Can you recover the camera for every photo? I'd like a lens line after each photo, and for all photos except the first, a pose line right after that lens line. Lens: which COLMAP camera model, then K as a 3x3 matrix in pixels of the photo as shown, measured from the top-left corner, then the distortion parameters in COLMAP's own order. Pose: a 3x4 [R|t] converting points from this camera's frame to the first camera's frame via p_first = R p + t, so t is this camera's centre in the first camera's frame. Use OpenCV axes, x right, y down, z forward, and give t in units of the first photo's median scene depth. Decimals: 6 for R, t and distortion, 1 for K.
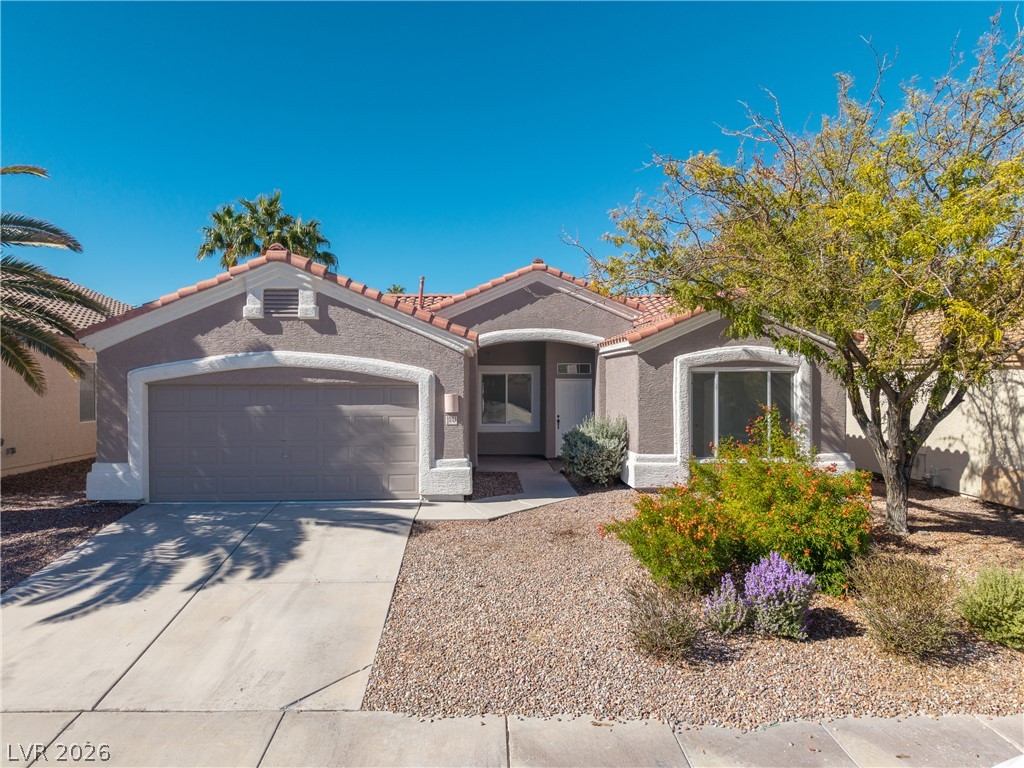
lens RADIAL K [[731.5, 0, 520.3], [0, 731.5, 378.1], [0, 0, 1]] dist [0.024898, -0.009326]
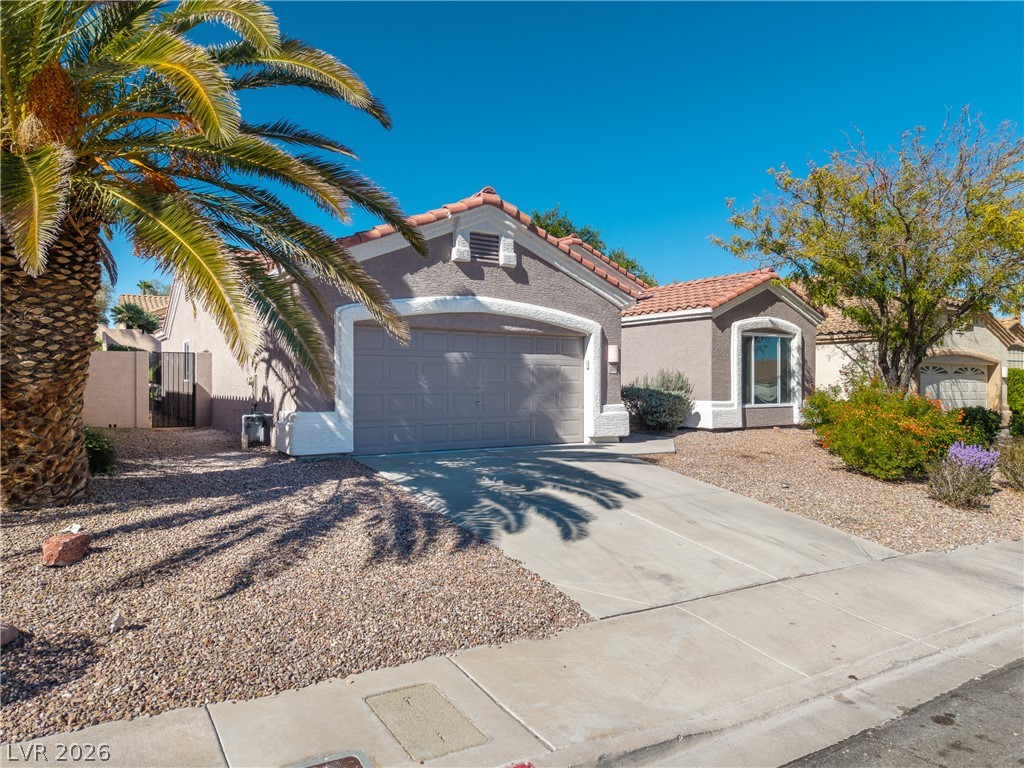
lens RADIAL K [[731.5, 0, 510.5], [0, 731.5, 390.7], [0, 0, 1]] dist [0.024898, -0.009326]
pose [[0.855347, -0.003185, 0.518045, -0.801174], [-0.002959, 0.999935, 0.011032, 0.077997], [-0.518047, -0.010969, 0.855282, 0.135931]]
